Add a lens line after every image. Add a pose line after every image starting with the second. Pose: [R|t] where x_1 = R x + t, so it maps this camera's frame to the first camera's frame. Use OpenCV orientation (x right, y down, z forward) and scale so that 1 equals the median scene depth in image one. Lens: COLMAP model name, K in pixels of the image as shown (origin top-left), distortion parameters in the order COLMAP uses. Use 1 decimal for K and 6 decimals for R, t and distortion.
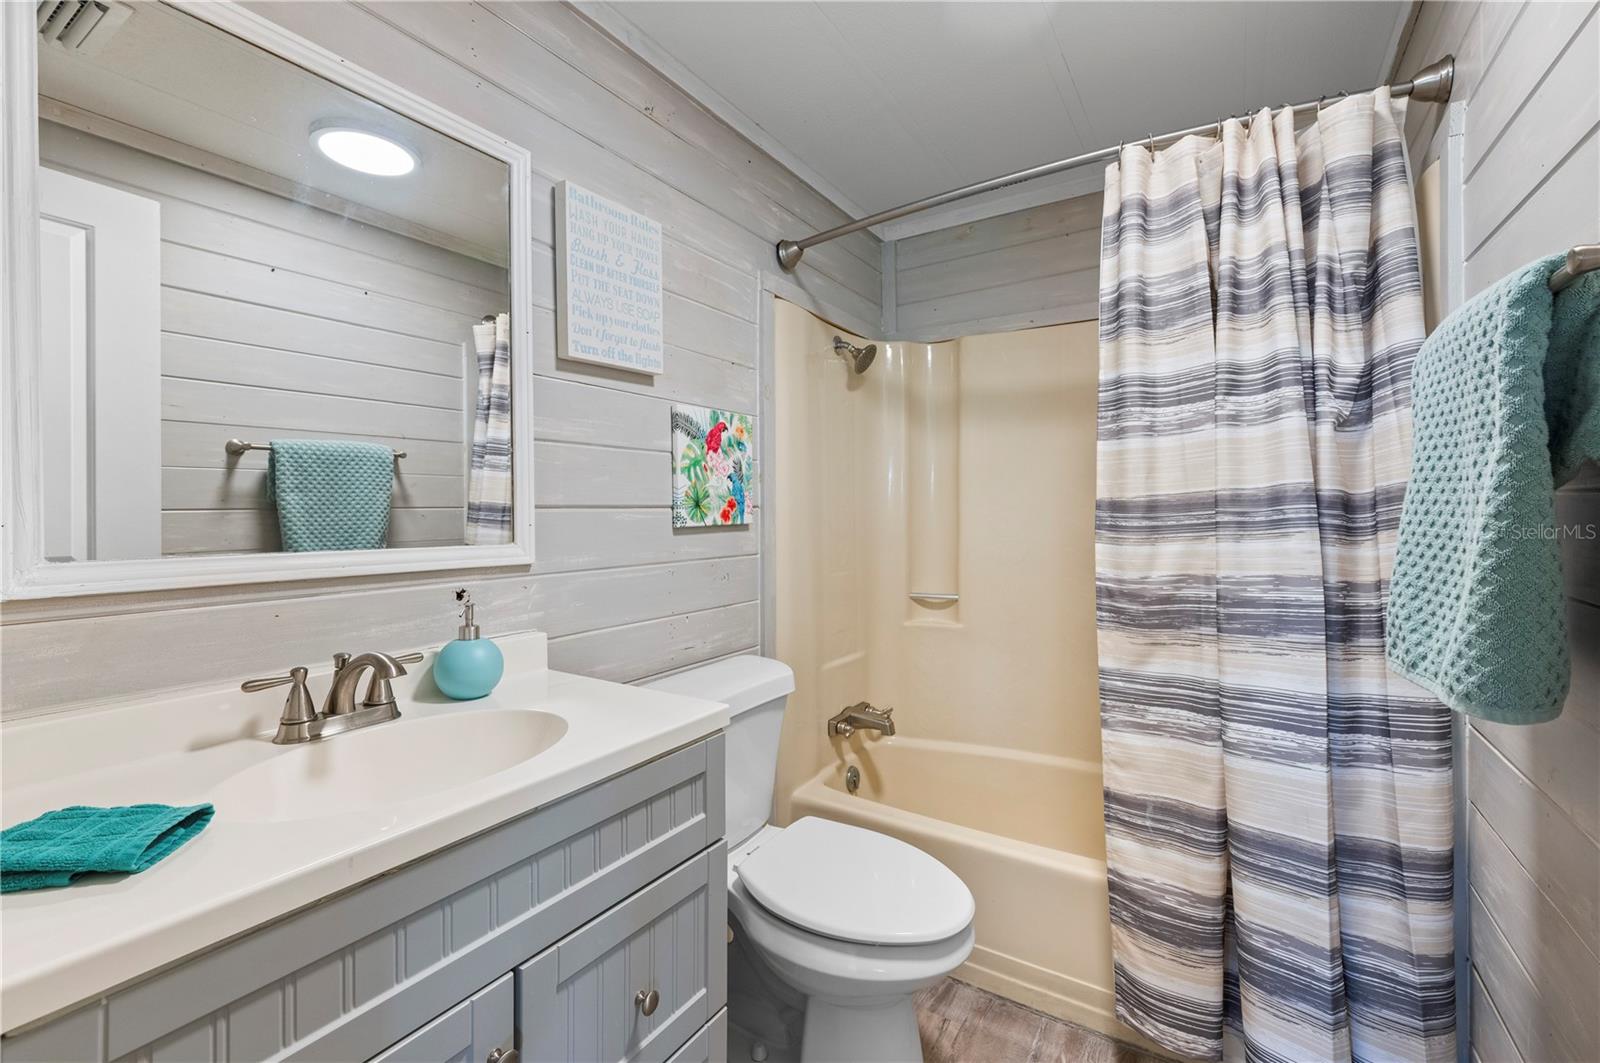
lens RADIAL K [[675.8, 0, 792.8], [0, 675.8, 523.4], [0, 0, 1]] dist [-0.002921, 0.000557]
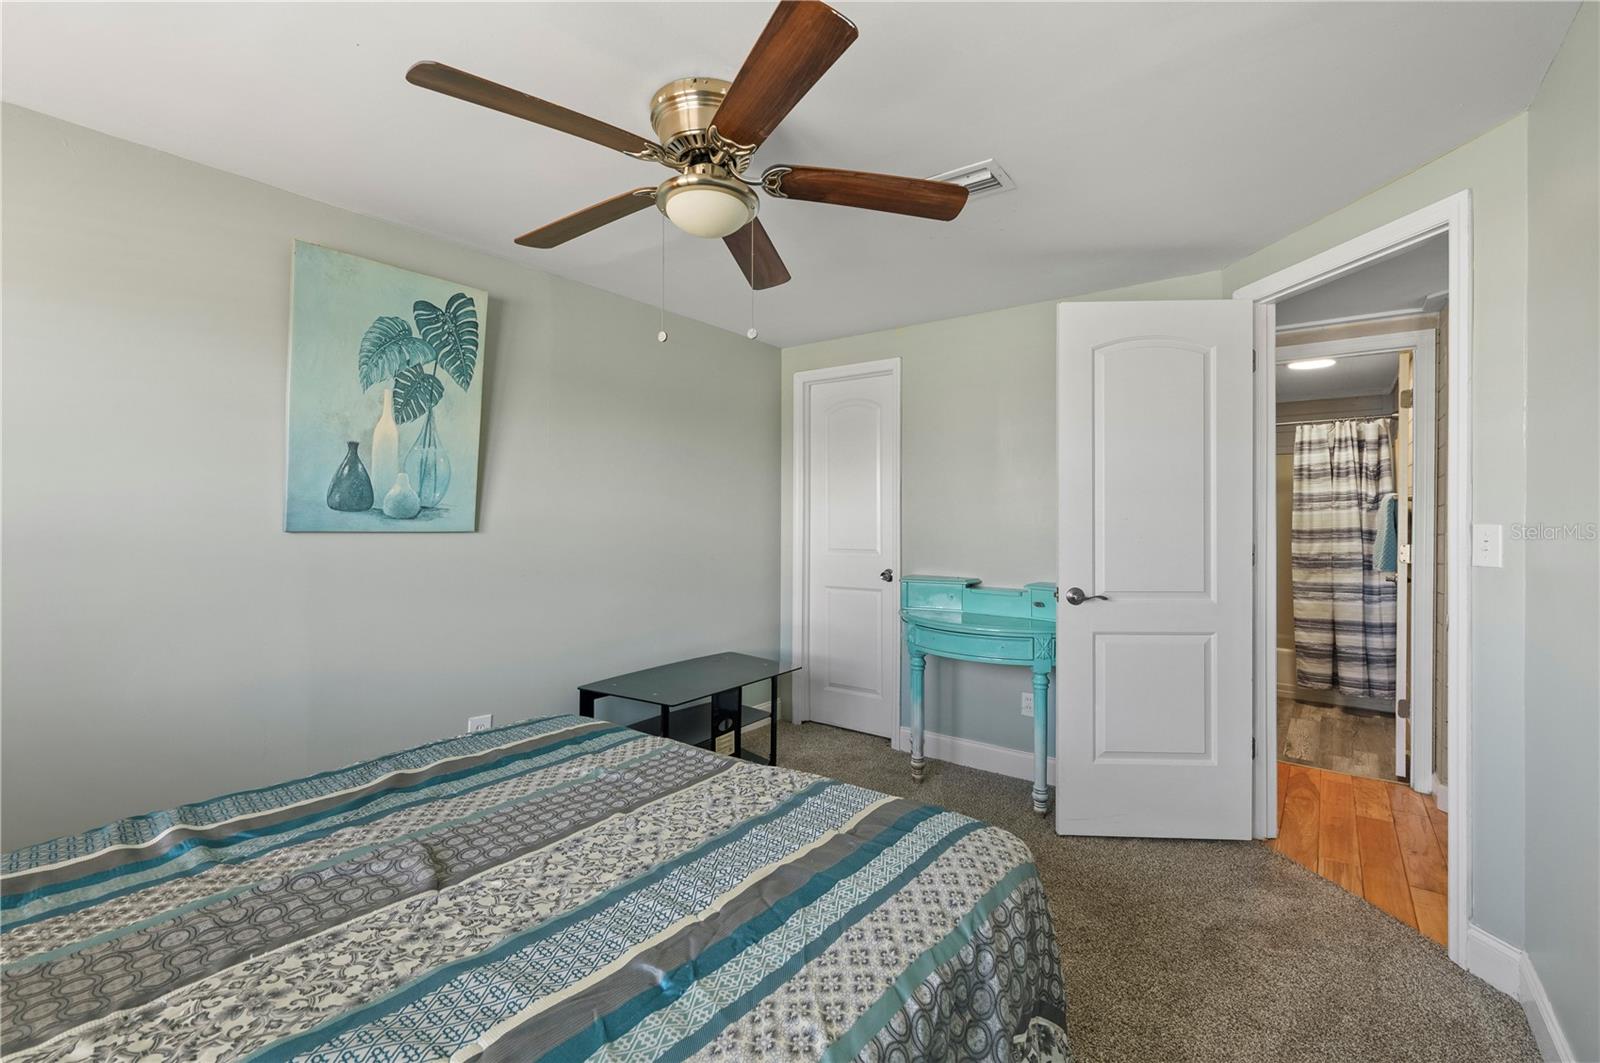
lens RADIAL K [[675.8, 0, 808.0], [0, 675.8, 527.0], [0, 0, 1]] dist [-0.002921, 0.000557]
pose [[0.996967, 0.012440, -0.076828, -1.840787], [-0.012451, 0.999922, 0.000341, -0.021804], [0.076826, 0.000616, 0.997044, -2.739009]]
